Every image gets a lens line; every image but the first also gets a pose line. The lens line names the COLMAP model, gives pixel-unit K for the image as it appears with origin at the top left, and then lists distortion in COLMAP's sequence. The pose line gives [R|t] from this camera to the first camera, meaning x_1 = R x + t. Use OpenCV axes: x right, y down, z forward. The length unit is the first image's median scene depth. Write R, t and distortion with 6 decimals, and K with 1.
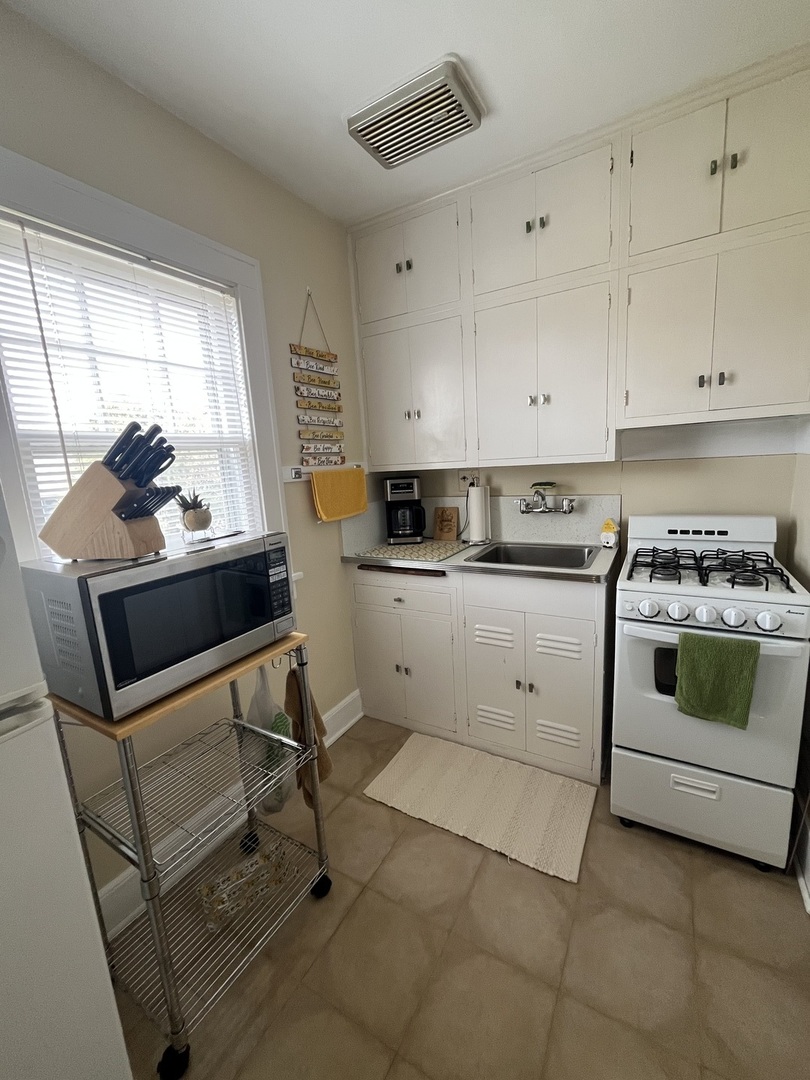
lens RADIAL K [[439.7, 0, 405.0], [0, 439.7, 540.0], [0, 0, 1]] dist [-0.003057, -0.000097]
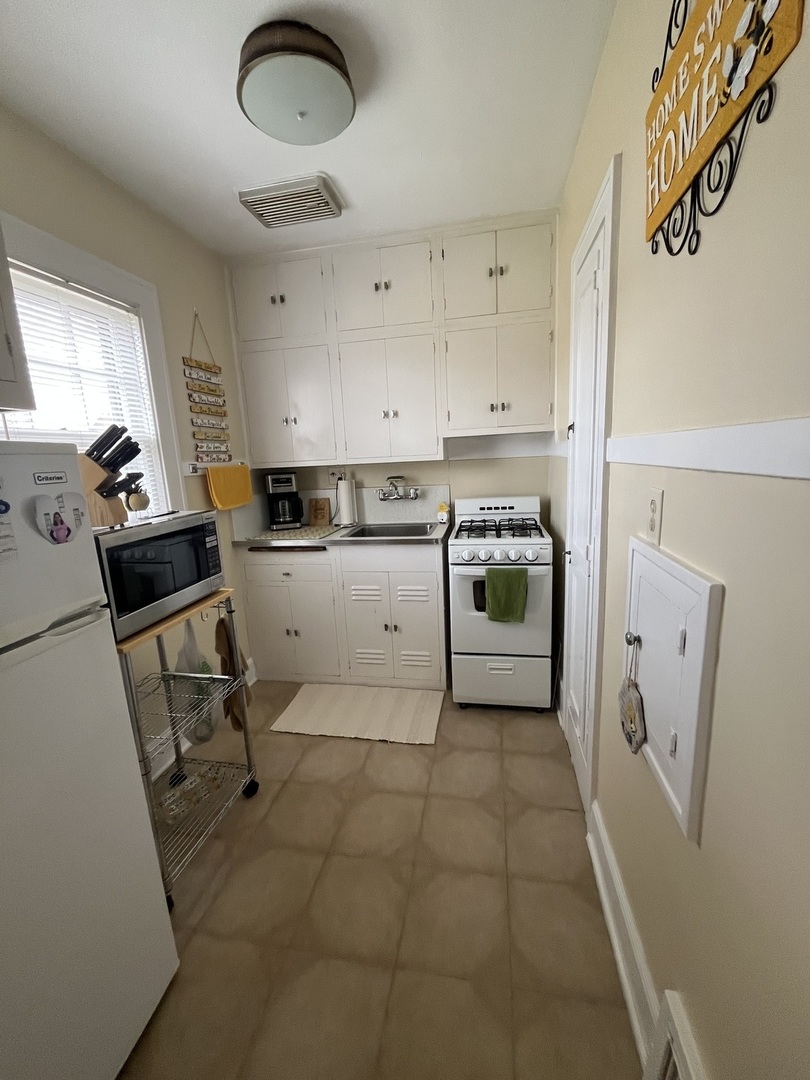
lens RADIAL K [[439.7, 0, 405.0], [0, 439.7, 540.0], [0, 0, 1]] dist [-0.003057, -0.000097]
pose [[0.942384, -0.050839, 0.330649, -0.126943], [0.053033, 0.998590, 0.002389, 0.071065], [-0.330304, 0.015284, 0.943751, -0.306116]]
